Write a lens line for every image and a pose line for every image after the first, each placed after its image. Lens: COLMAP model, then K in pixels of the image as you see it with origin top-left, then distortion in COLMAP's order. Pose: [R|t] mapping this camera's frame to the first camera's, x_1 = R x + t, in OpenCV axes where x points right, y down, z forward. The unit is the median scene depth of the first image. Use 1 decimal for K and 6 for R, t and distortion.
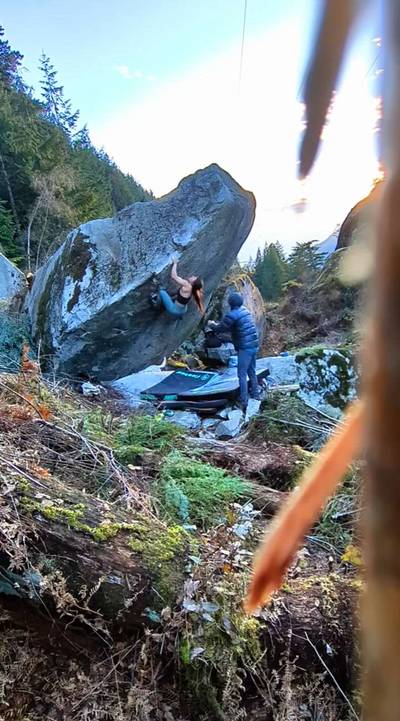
lens RADIAL K [[407.6, 0, 237.4], [0, 407.6, 424.3], [0, 0, 1]] dist [-0.007833, 0.000096]
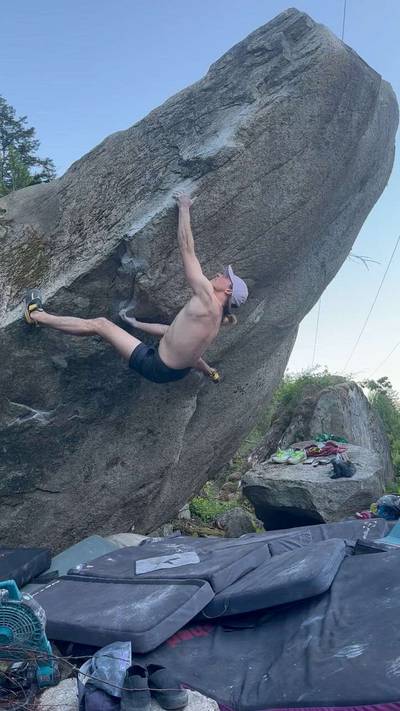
lens RADIAL K [[606.5, 0, 199.3], [0, 606.5, 356.1], [0, 0, 1]] dist [0.086147, -0.152080]
pose [[0.978401, -0.033227, -0.204026, -0.032789], [-0.065010, 0.887457, -0.456282, -0.037920], [0.196225, 0.459691, 0.866129, 0.571414]]
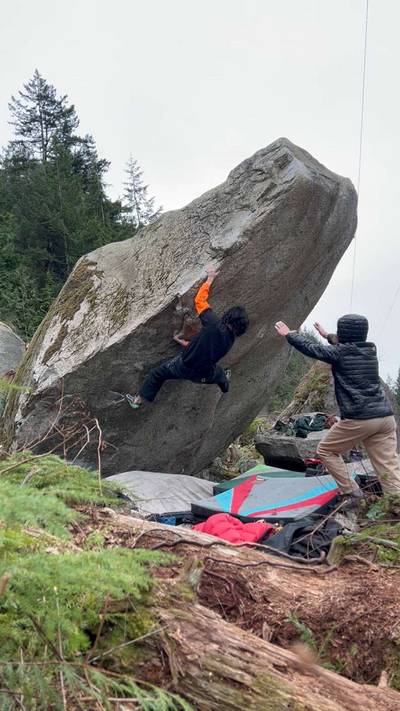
lens RADIAL K [[606.5, 0, 196.5], [0, 606.5, 359.3], [0, 0, 1]] dist [0.086147, -0.152080]
pose [[0.961820, -0.028351, -0.272211, 0.061592], [-0.086357, 0.912371, -0.400153, 0.069043], [0.259702, 0.408382, 0.875088, 0.248870]]
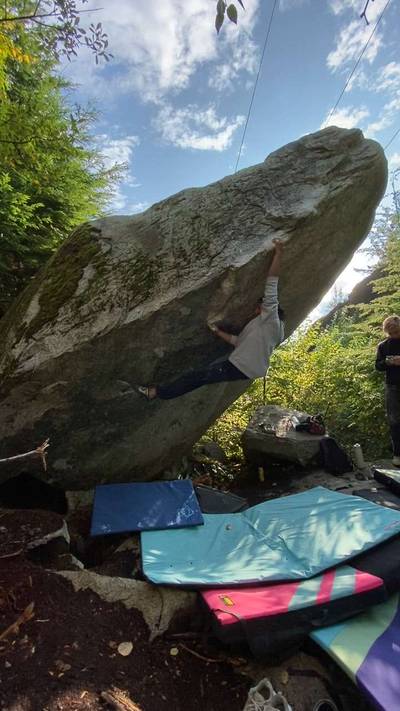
lens RADIAL K [[333.3, 0, 201.1], [0, 333.3, 353.7], [0, 0, 1]] dist [-0.000425, -0.001058]
pose [[0.997379, 0.069047, 0.021619, -0.228614], [-0.053880, 0.908228, -0.414993, -0.113063], [-0.048289, 0.412740, 0.909568, 0.661061]]
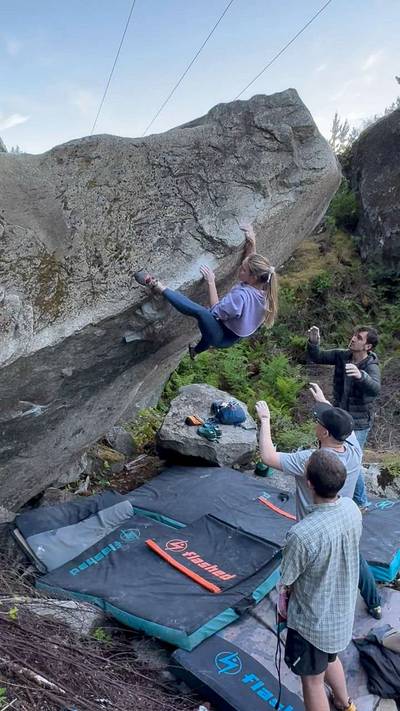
lens RADIAL K [[606.5, 0, 205.4], [0, 606.5, 352.4], [0, 0, 1]] dist [0.086147, -0.152080]
pose [[0.969596, 0.093772, 0.226033, -0.277010], [-0.051504, 0.981176, -0.186119, -0.185305], [-0.239231, 0.168819, 0.956174, 0.363390]]
